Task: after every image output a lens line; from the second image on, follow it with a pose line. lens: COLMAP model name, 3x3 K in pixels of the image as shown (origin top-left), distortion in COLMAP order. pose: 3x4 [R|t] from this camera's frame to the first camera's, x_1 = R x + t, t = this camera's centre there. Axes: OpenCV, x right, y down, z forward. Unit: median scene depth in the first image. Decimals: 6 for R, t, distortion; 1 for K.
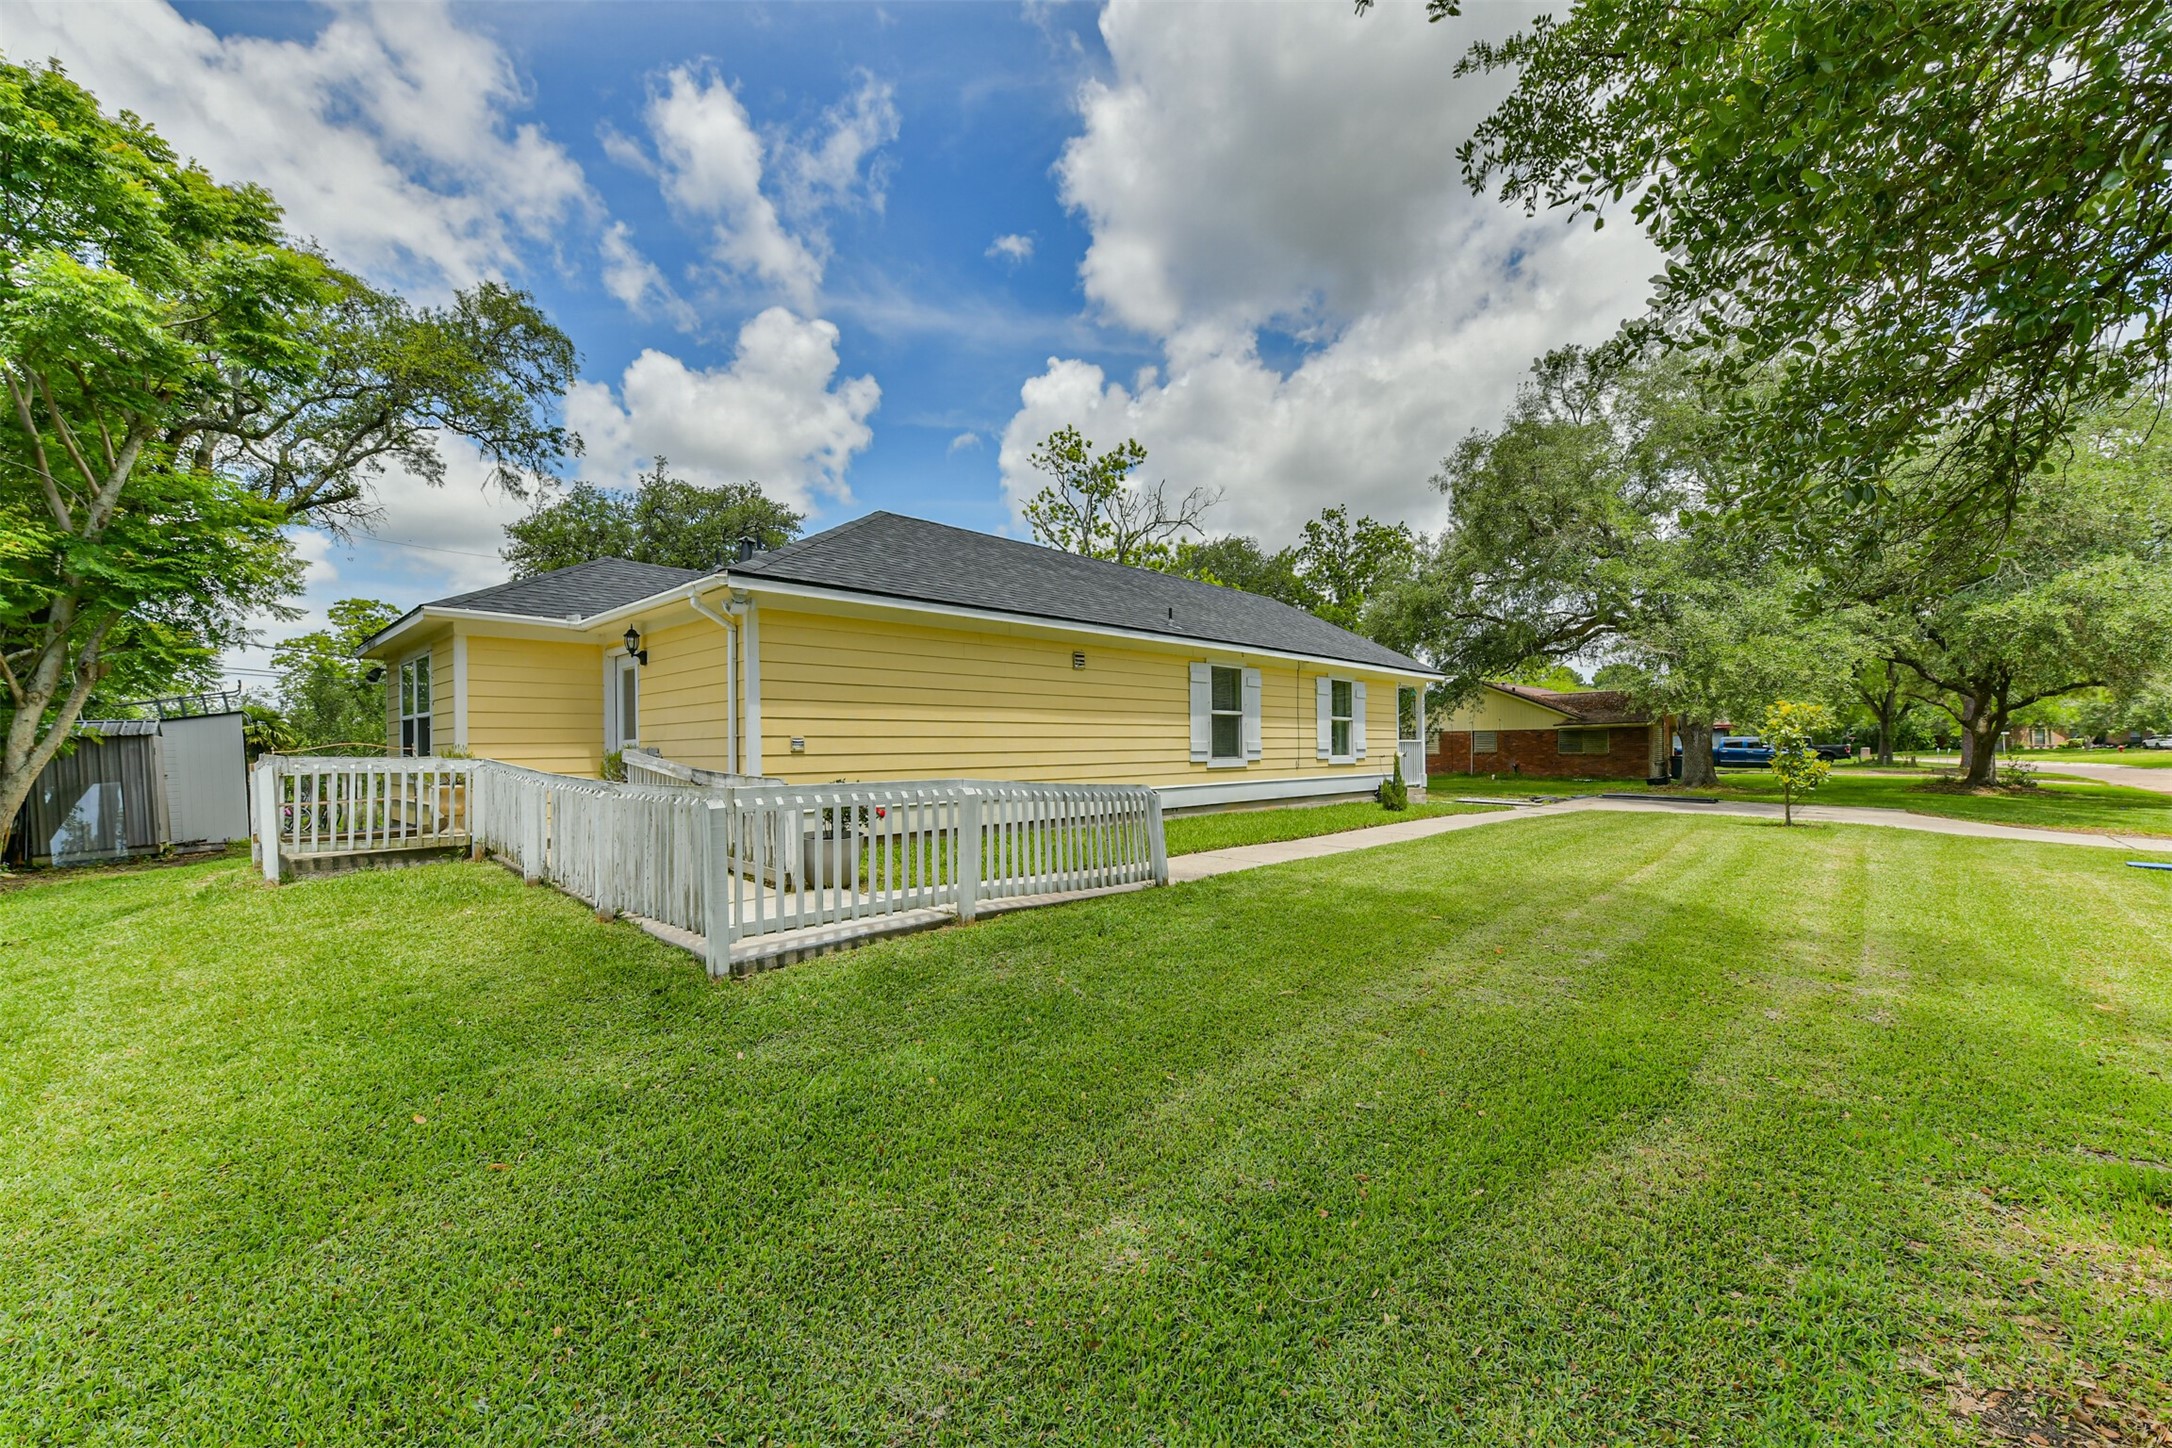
lens RADIAL K [[855.8, 0, 1104.6], [0, 855.8, 768.7], [0, 0, 1]] dist [0.000116, -0.000940]
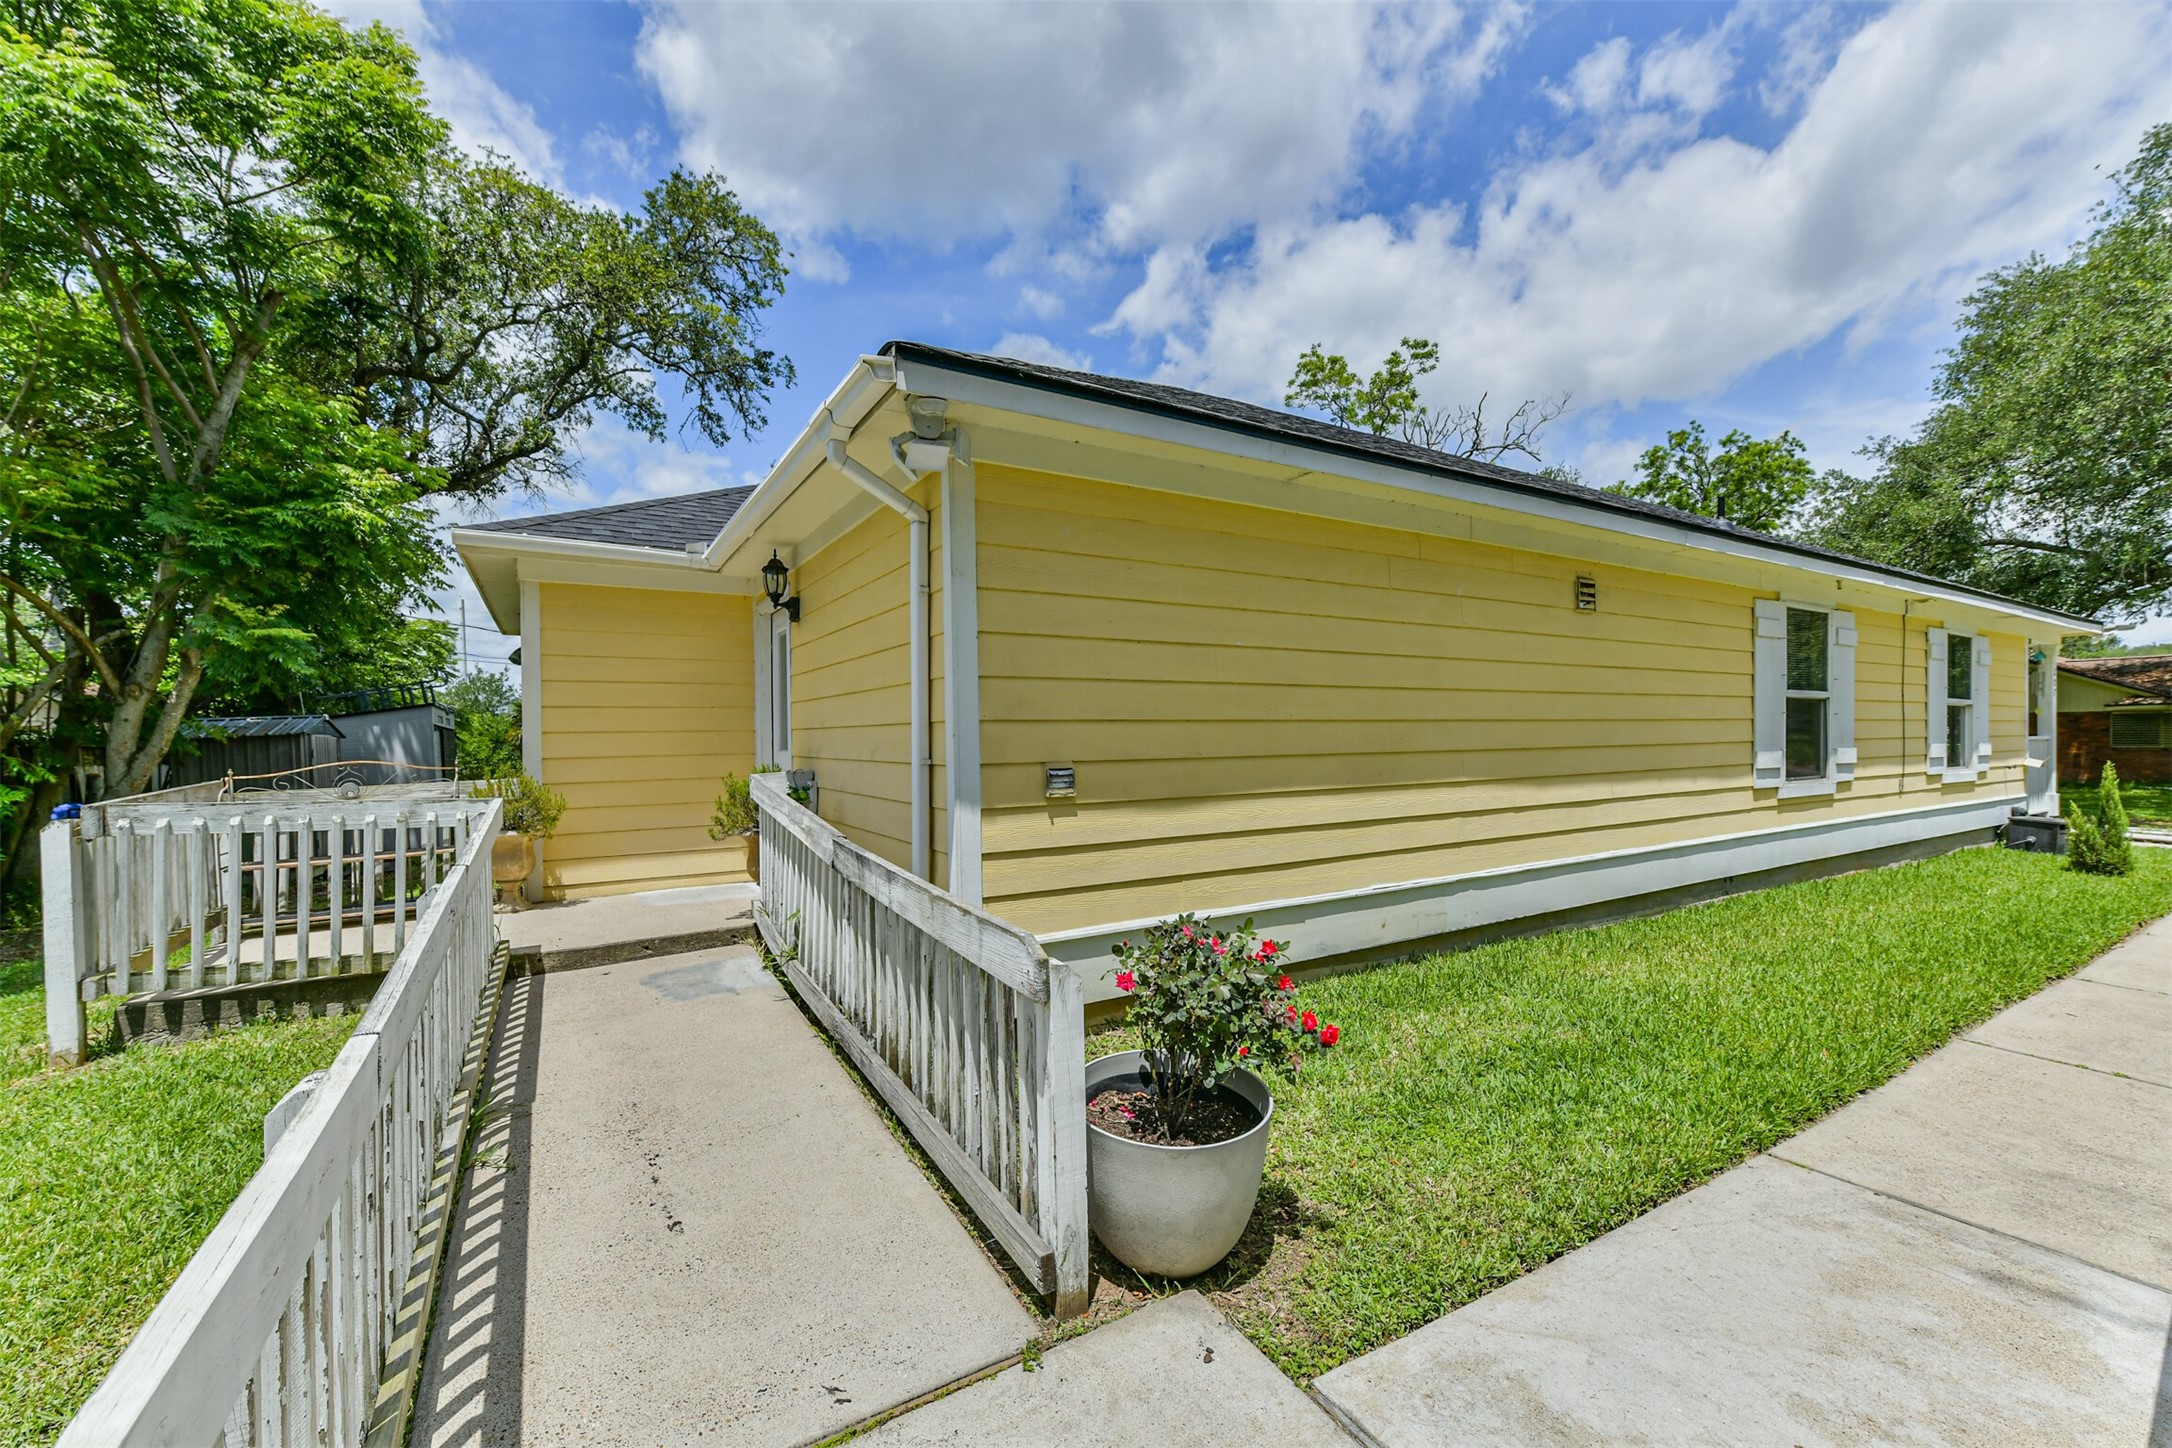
lens RADIAL K [[917.4, 0, 1084.4], [0, 917.4, 731.8], [0, 0, 1]] dist [0.000266, -0.000679]
pose [[0.958990, 0.002139, -0.283431, -0.126310], [-0.008719, 0.999721, -0.021958, -0.025675], [0.283305, 0.023529, 0.958741, 0.326047]]
